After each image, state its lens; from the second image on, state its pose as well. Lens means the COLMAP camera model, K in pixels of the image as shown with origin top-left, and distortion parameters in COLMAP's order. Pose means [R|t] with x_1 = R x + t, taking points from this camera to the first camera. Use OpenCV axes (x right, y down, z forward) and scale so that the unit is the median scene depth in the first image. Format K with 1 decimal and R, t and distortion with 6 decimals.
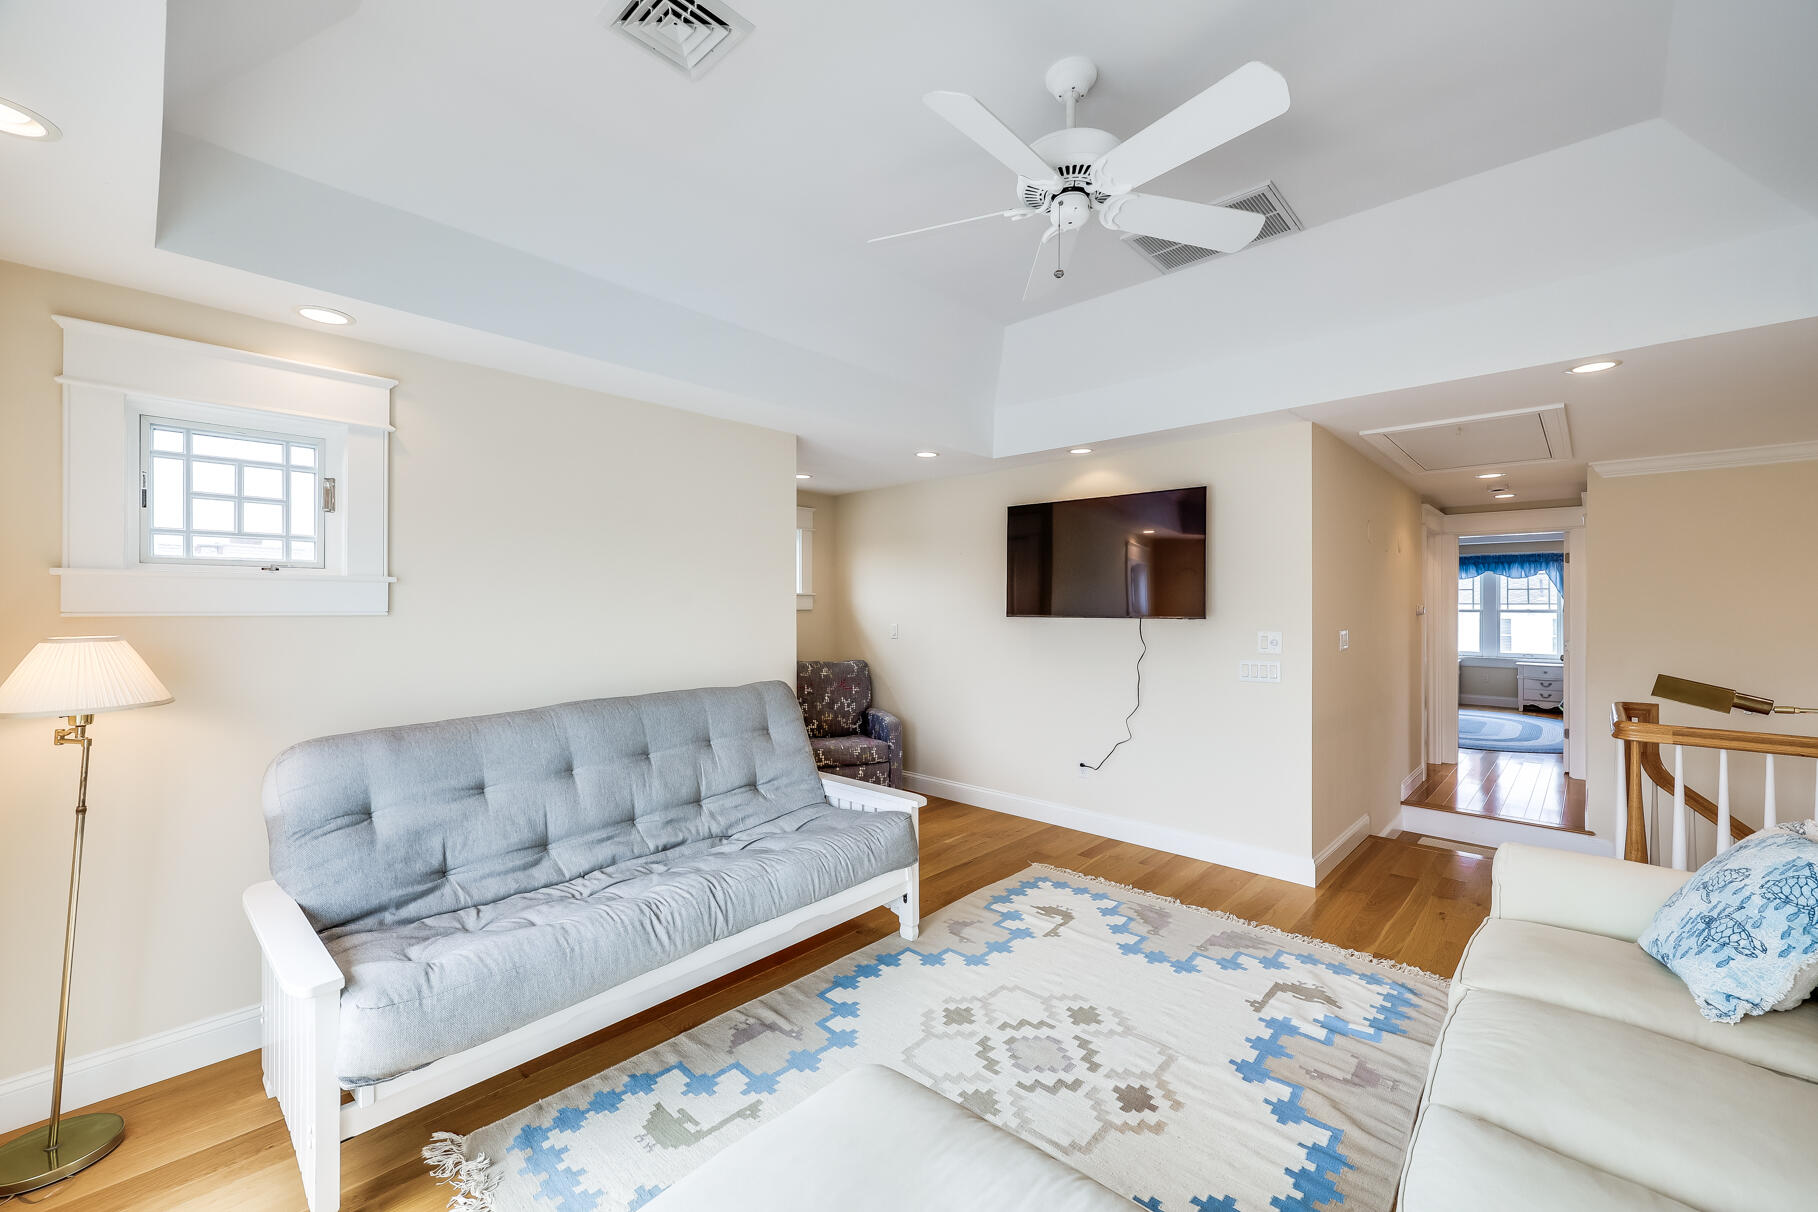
lens RADIAL K [[732.3, 0, 913.3], [0, 732.3, 601.4], [0, 0, 1]] dist [0.004400, 0.000268]
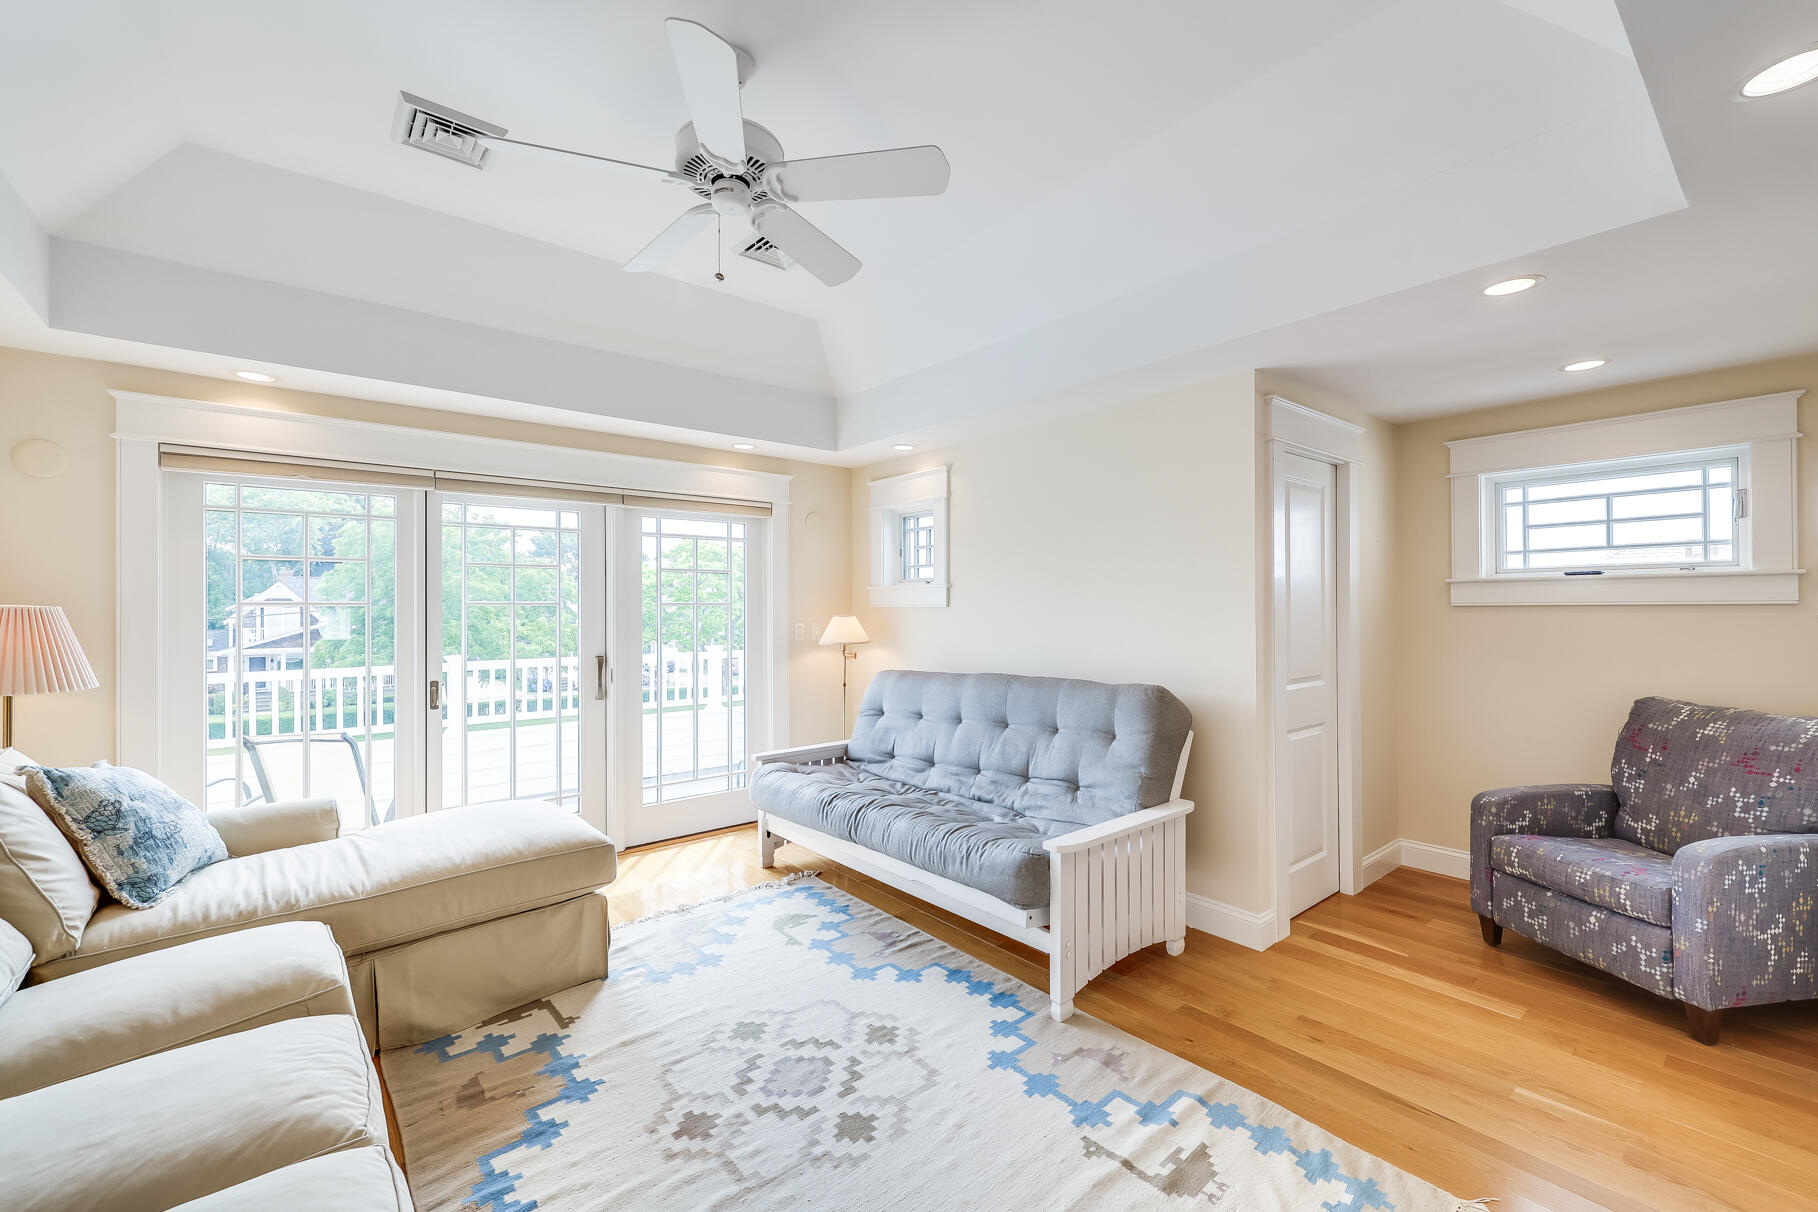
lens RADIAL K [[762.5, 0, 913.8], [0, 762.5, 610.2], [0, 0, 1]] dist [0.002317, 0.000194]
pose [[-0.140558, 0.001935, -0.990071, 1.005673], [0.008892, 0.999960, 0.000692, 0.023493], [0.990032, -0.008706, -0.140570, 1.167036]]
